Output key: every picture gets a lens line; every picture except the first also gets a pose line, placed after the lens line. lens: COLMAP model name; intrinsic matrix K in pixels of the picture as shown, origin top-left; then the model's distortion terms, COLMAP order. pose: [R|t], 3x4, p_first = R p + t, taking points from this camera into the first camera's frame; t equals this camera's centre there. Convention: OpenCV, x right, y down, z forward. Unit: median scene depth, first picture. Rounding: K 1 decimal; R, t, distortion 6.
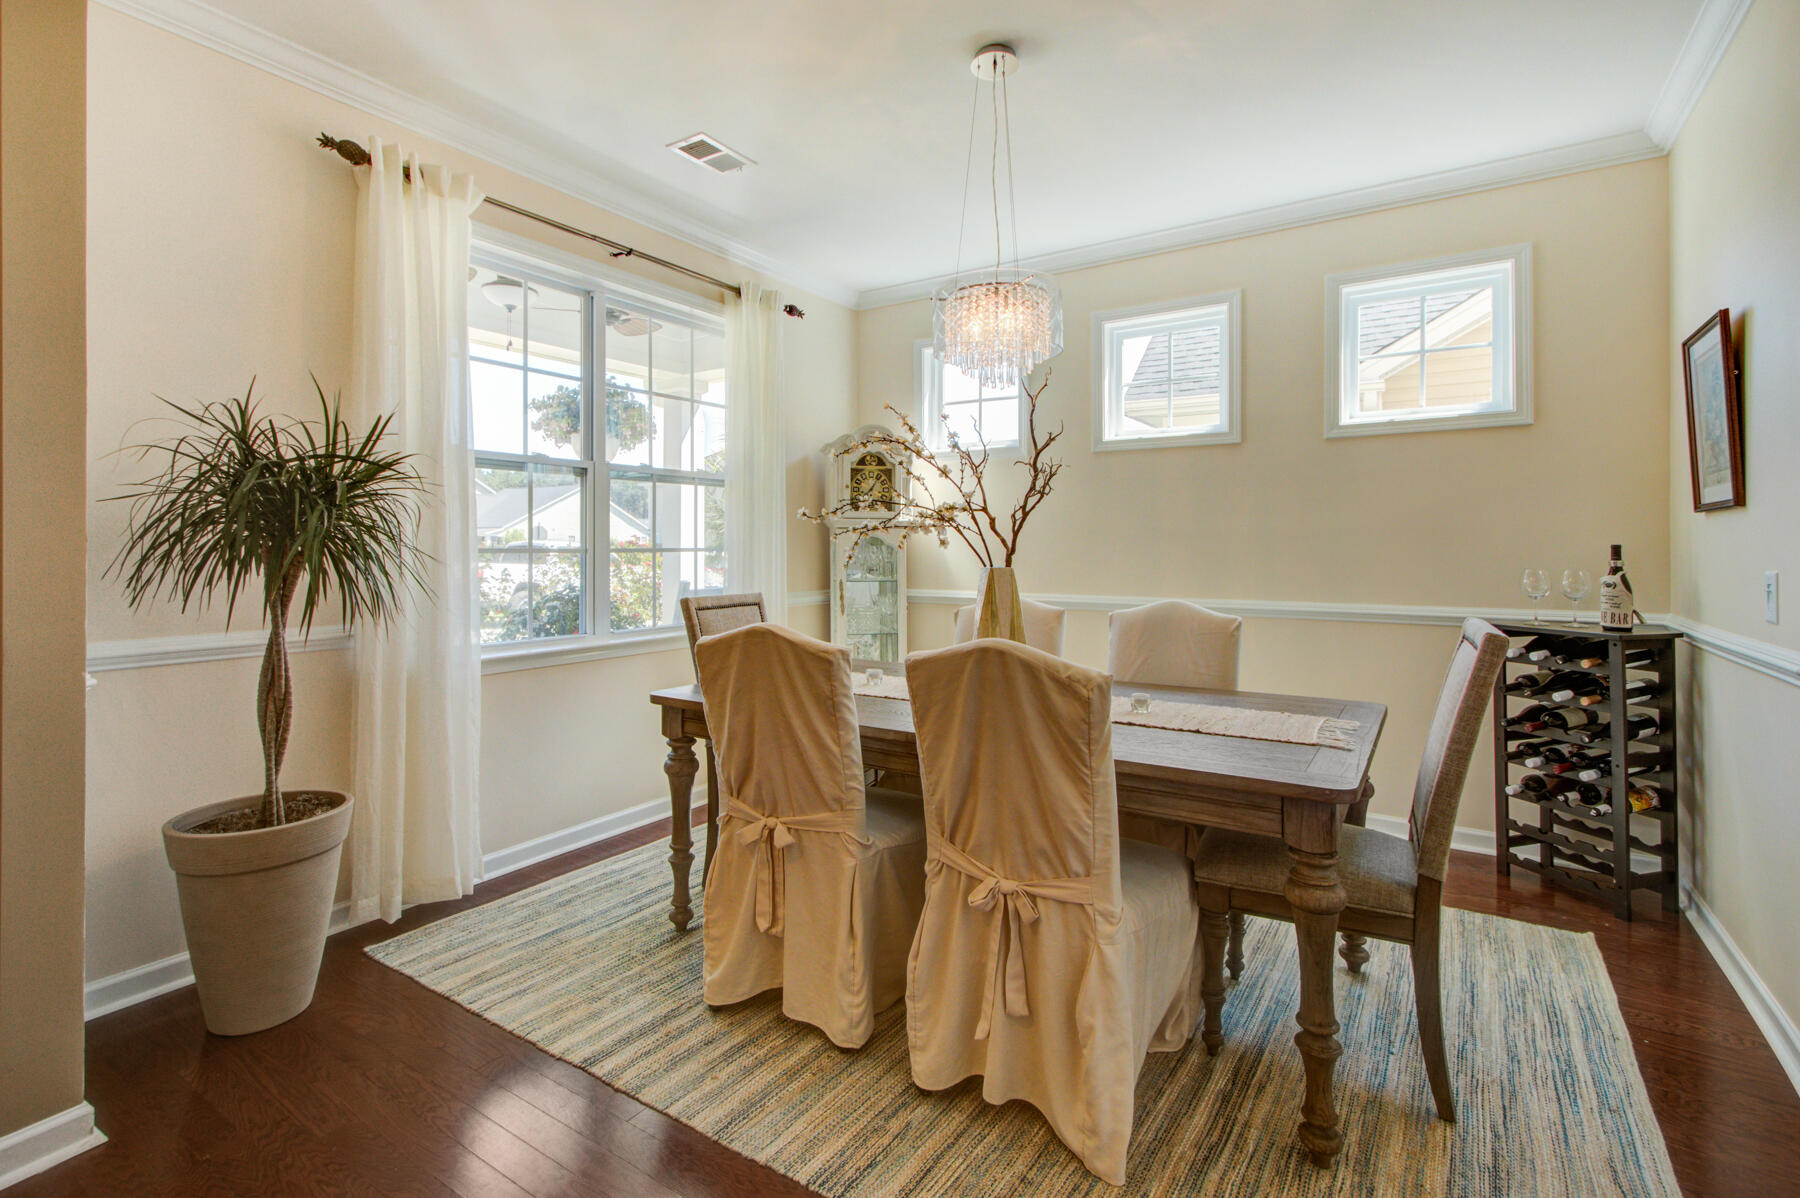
lens RADIAL K [[841.9, 0, 868.3], [0, 841.9, 547.5], [0, 0, 1]] dist [0.000529, 0.002227]
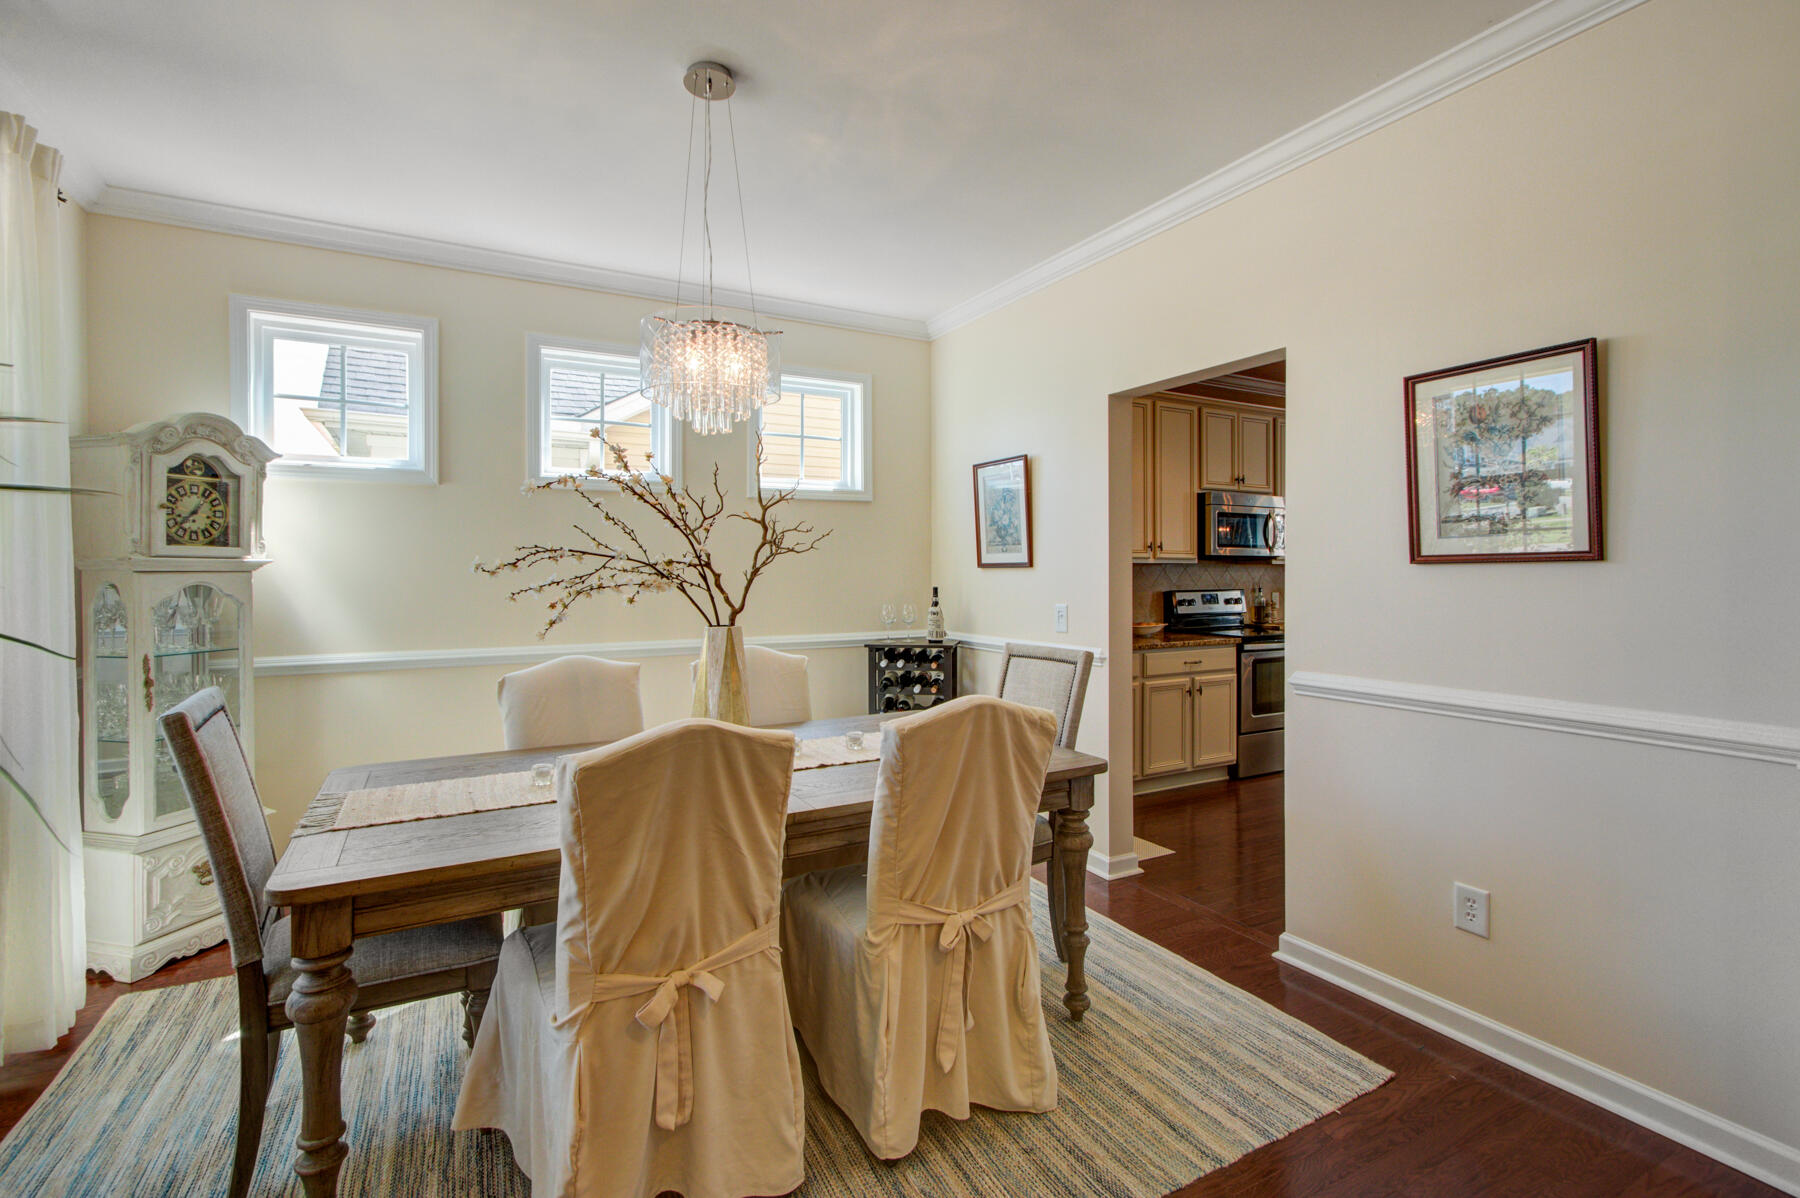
lens RADIAL K [[841.9, 0, 880.4], [0, 841.9, 577.2], [0, 0, 1]] dist [0.000529, 0.002227]
pose [[0.461024, -0.008761, 0.887345, -0.589687], [0.004991, 0.999961, 0.007280, -0.036826], [-0.887374, 0.001072, 0.461049, 0.401918]]
